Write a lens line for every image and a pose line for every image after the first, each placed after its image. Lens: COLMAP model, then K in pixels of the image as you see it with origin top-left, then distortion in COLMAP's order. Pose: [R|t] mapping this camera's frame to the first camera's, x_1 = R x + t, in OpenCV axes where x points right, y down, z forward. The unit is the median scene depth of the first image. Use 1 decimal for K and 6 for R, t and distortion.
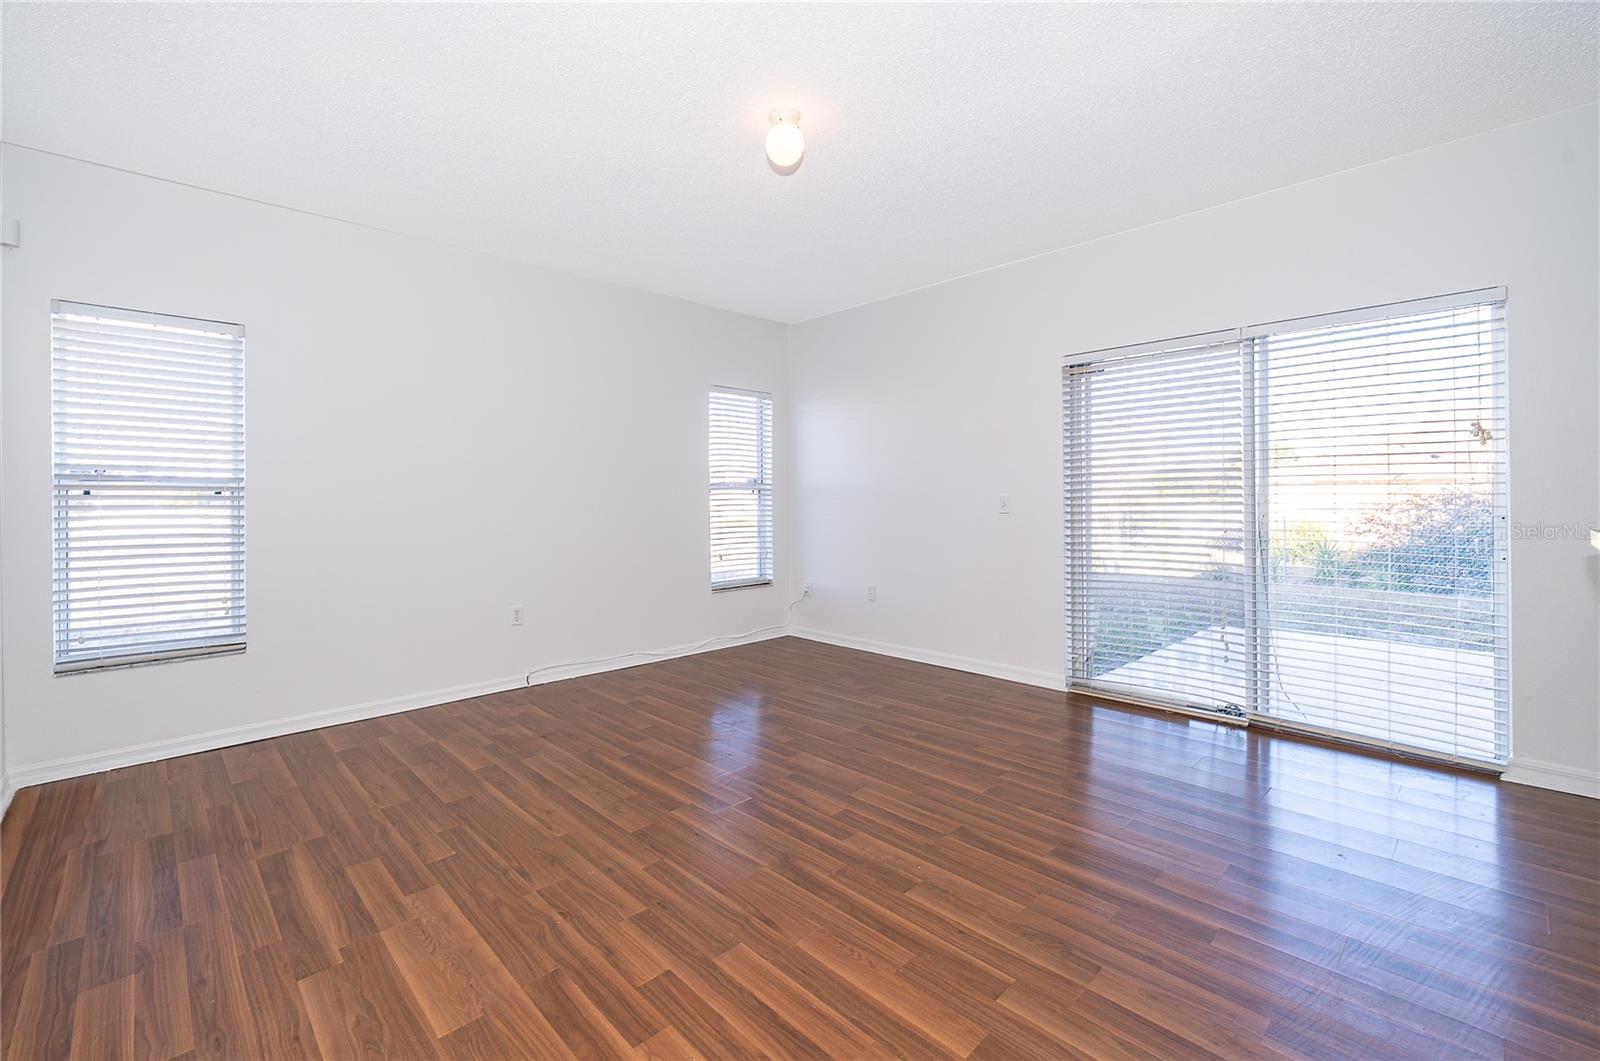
lens RADIAL K [[679.0, 0, 790.0], [0, 679.0, 485.4], [0, 0, 1]] dist [-0.000616, -0.000399]
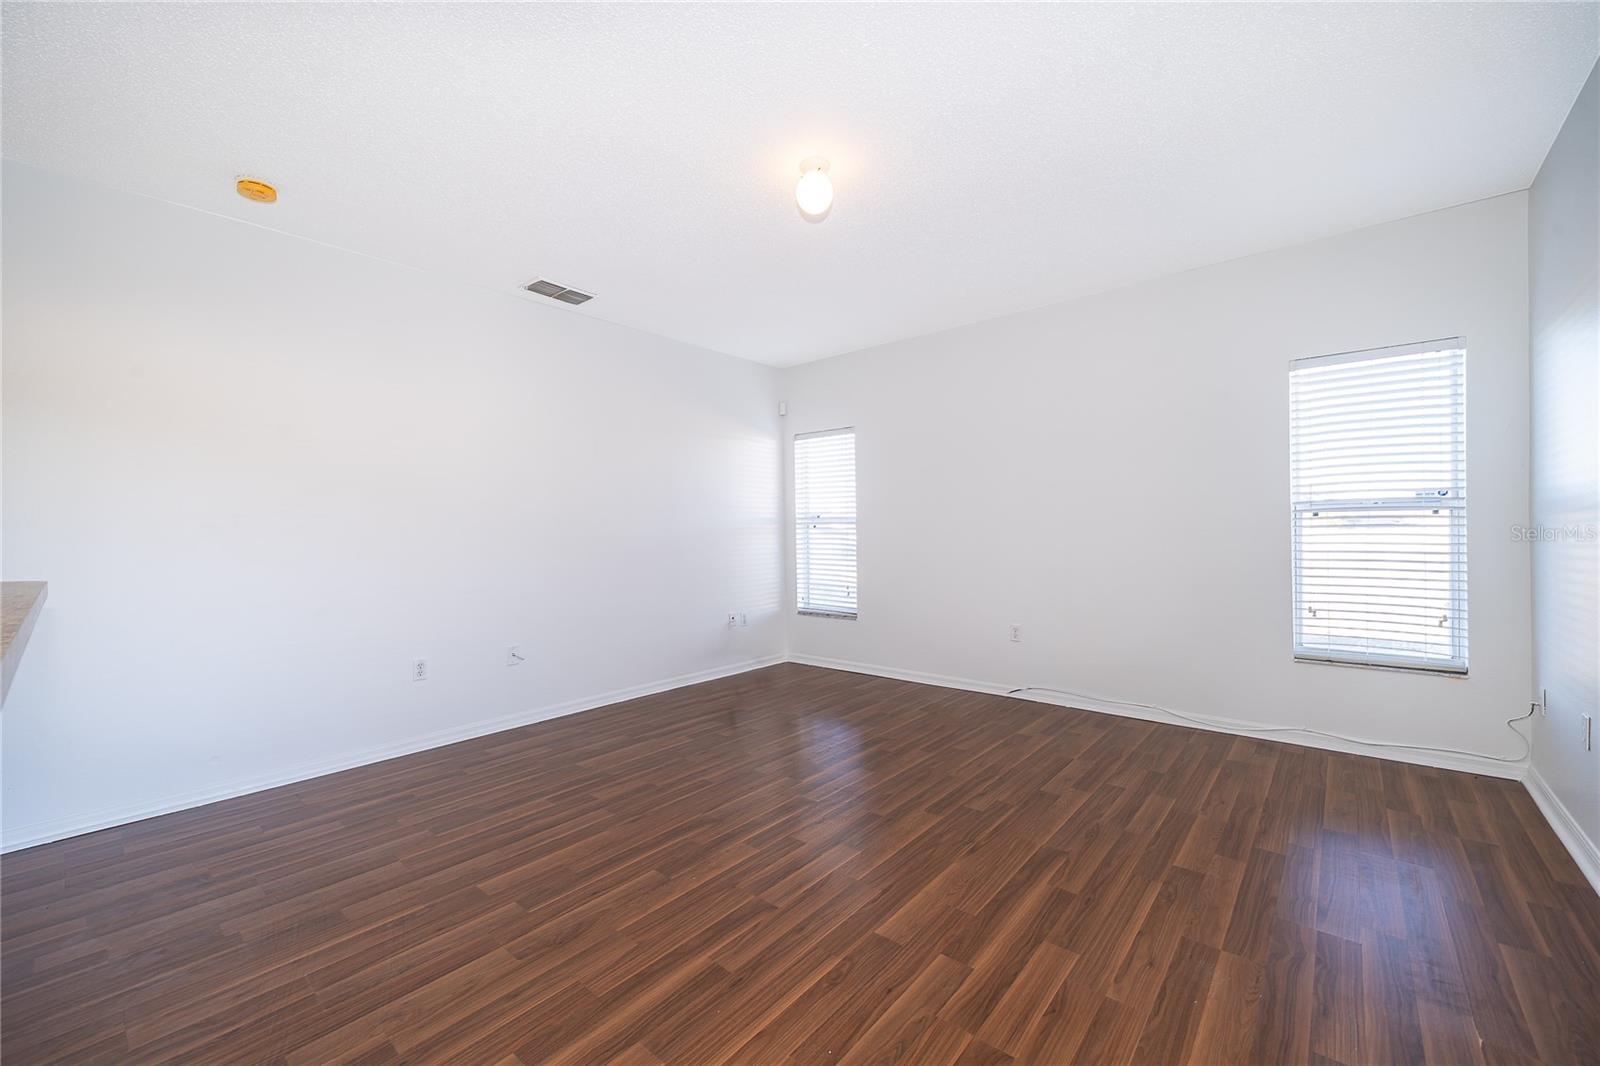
lens RADIAL K [[649.6, 0, 796.3], [0, 649.6, 505.0], [0, 0, 1]] dist [0.000495, -0.000177]
pose [[0.091333, -0.036718, -0.995143, 1.082043], [0.030156, 0.998964, -0.034091, 0.013456], [0.995364, -0.026896, 0.092345, 0.938181]]
